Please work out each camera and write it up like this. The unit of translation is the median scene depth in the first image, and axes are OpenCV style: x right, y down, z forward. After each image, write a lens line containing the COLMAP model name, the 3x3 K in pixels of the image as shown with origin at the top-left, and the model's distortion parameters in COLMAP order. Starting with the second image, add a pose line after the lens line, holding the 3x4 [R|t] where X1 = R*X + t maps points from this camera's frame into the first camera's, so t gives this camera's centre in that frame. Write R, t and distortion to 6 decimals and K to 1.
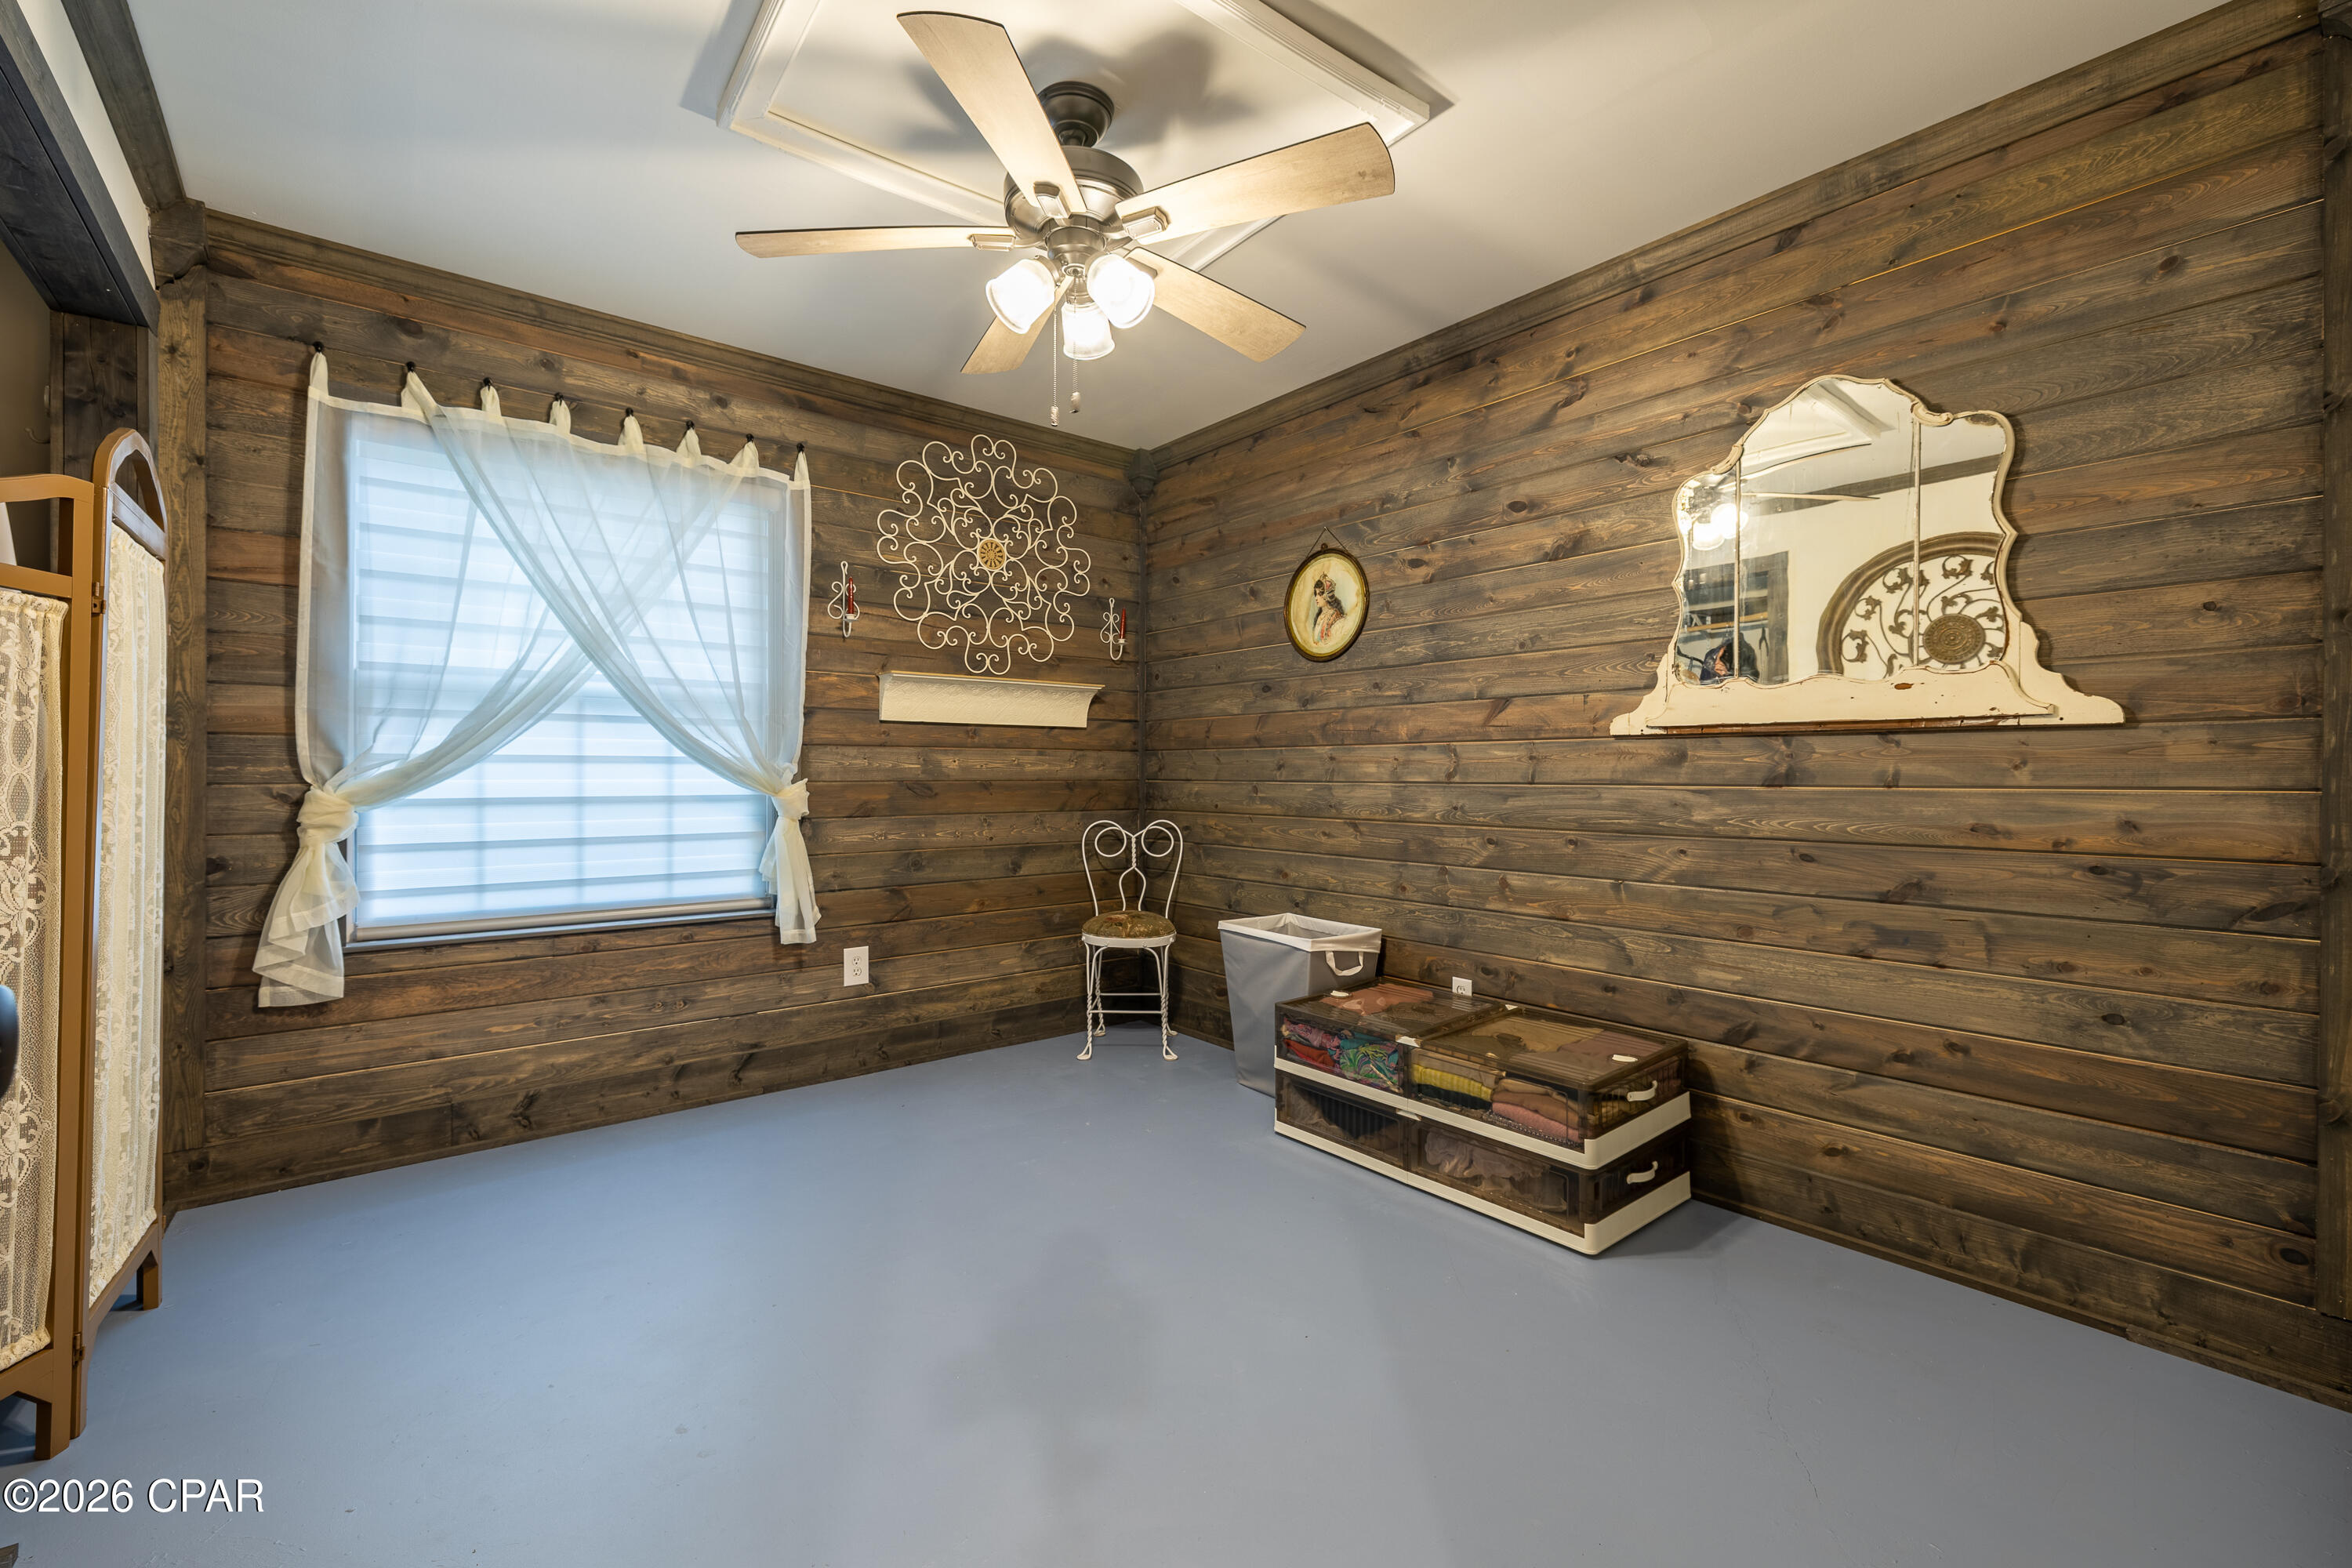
lens RADIAL K [[984.3, 0, 1182.2], [0, 984.3, 775.4], [0, 0, 1]] dist [0.000543, 0.000308]
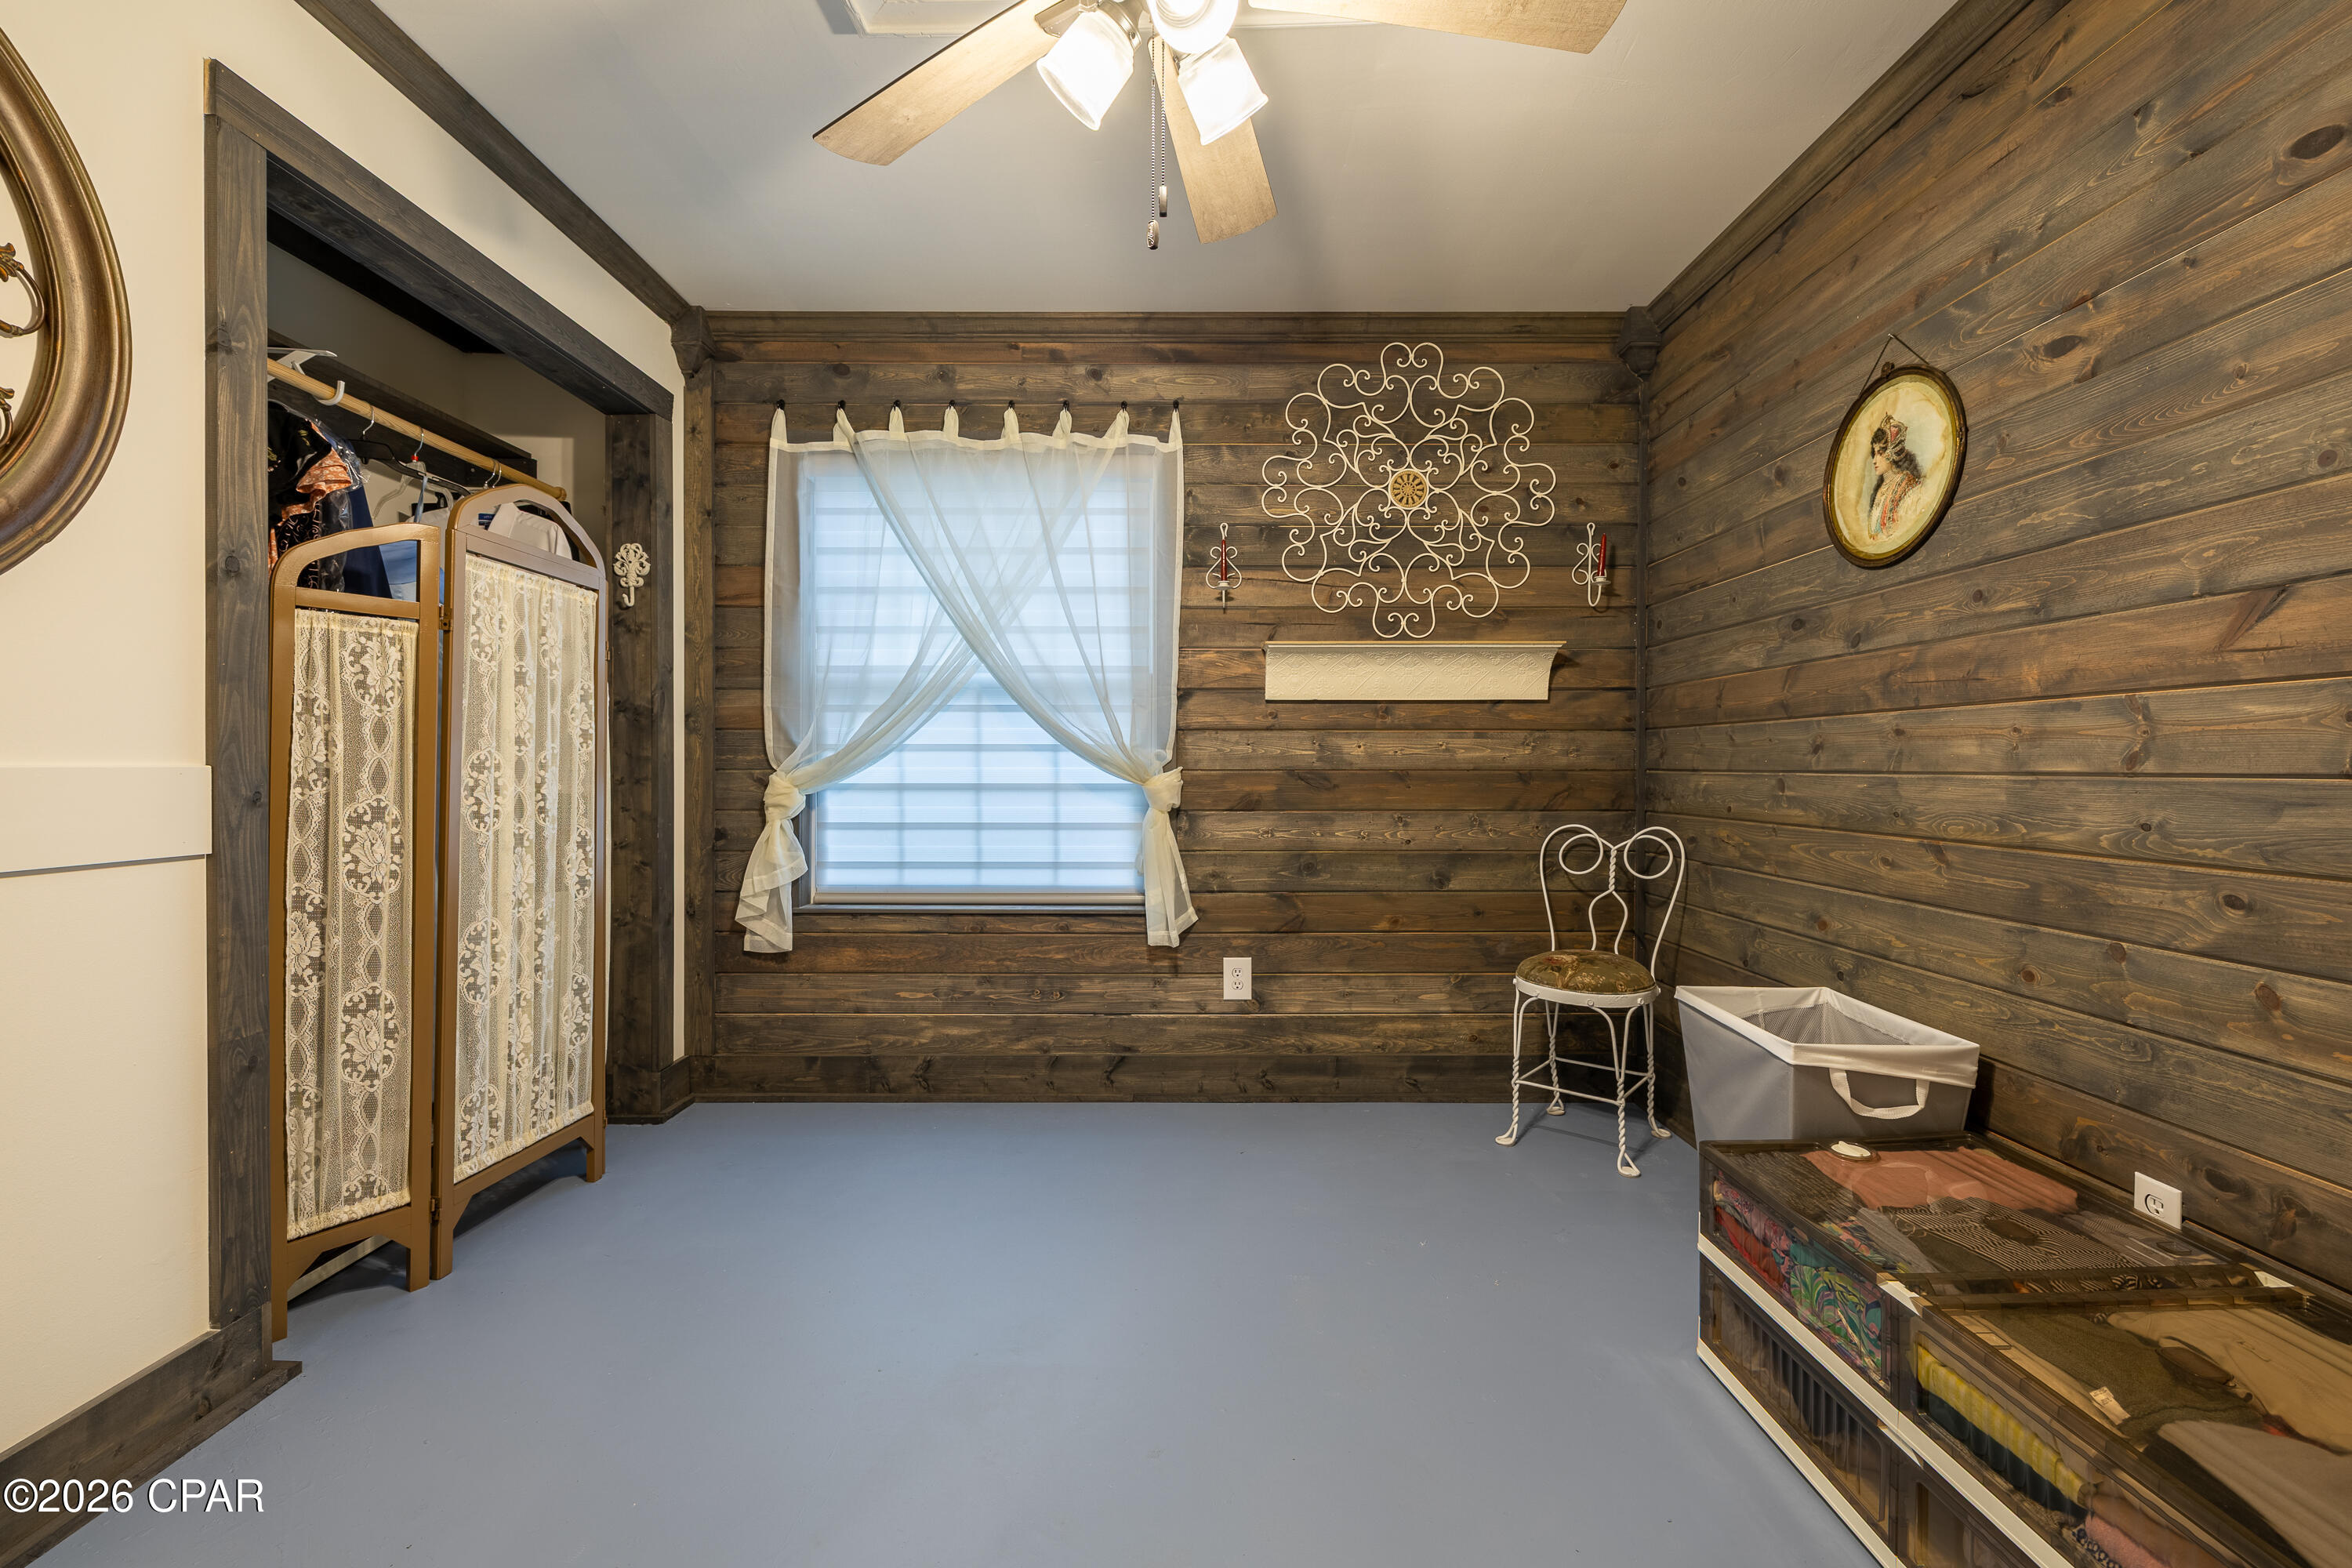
lens RADIAL K [[984.3, 0, 1182.2], [0, 984.3, 775.4], [0, 0, 1]] dist [0.000543, 0.000308]
pose [[0.773296, 0.005707, -0.634019, 0.217816], [-0.001241, 0.999971, 0.007487, 0.004858], [0.634044, -0.005002, 0.773281, 0.322588]]
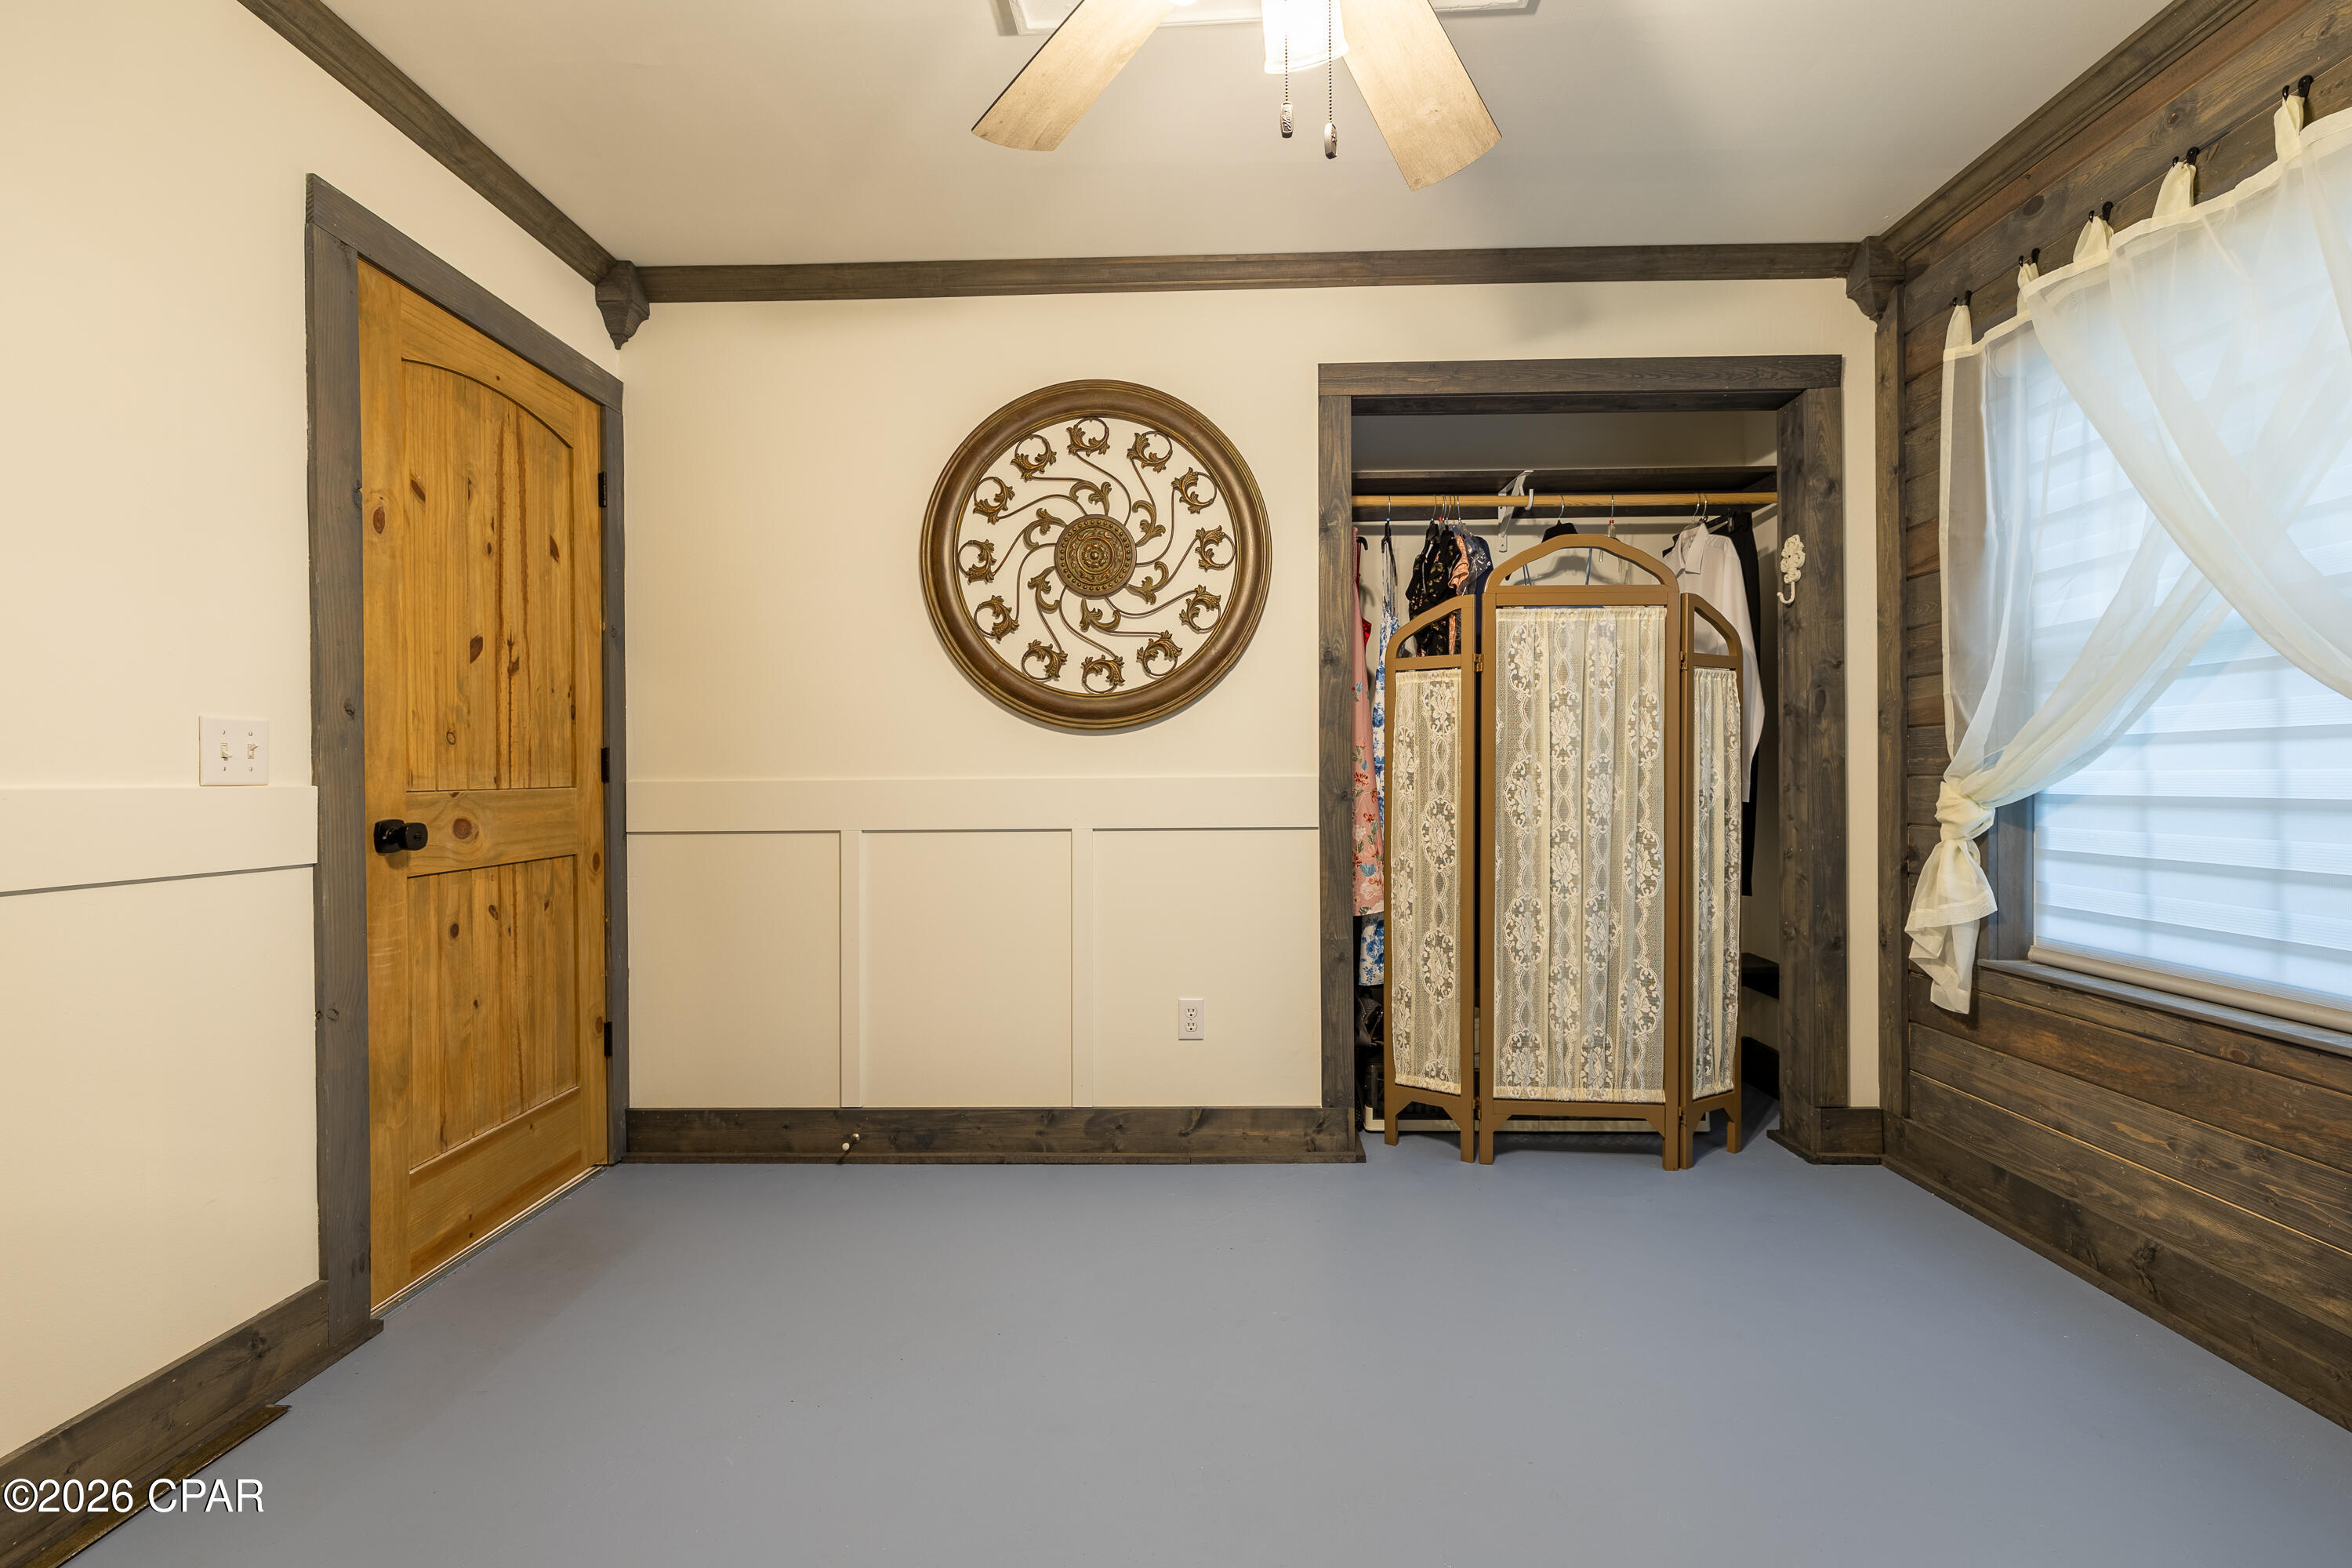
lens RADIAL K [[984.3, 0, 1182.2], [0, 984.3, 775.4], [0, 0, 1]] dist [0.000543, 0.000308]
pose [[-0.652417, 0.002517, -0.757856, 0.245462], [0.005877, 0.999981, -0.001738, 0.005043], [0.757838, -0.005588, -0.652419, 0.877374]]
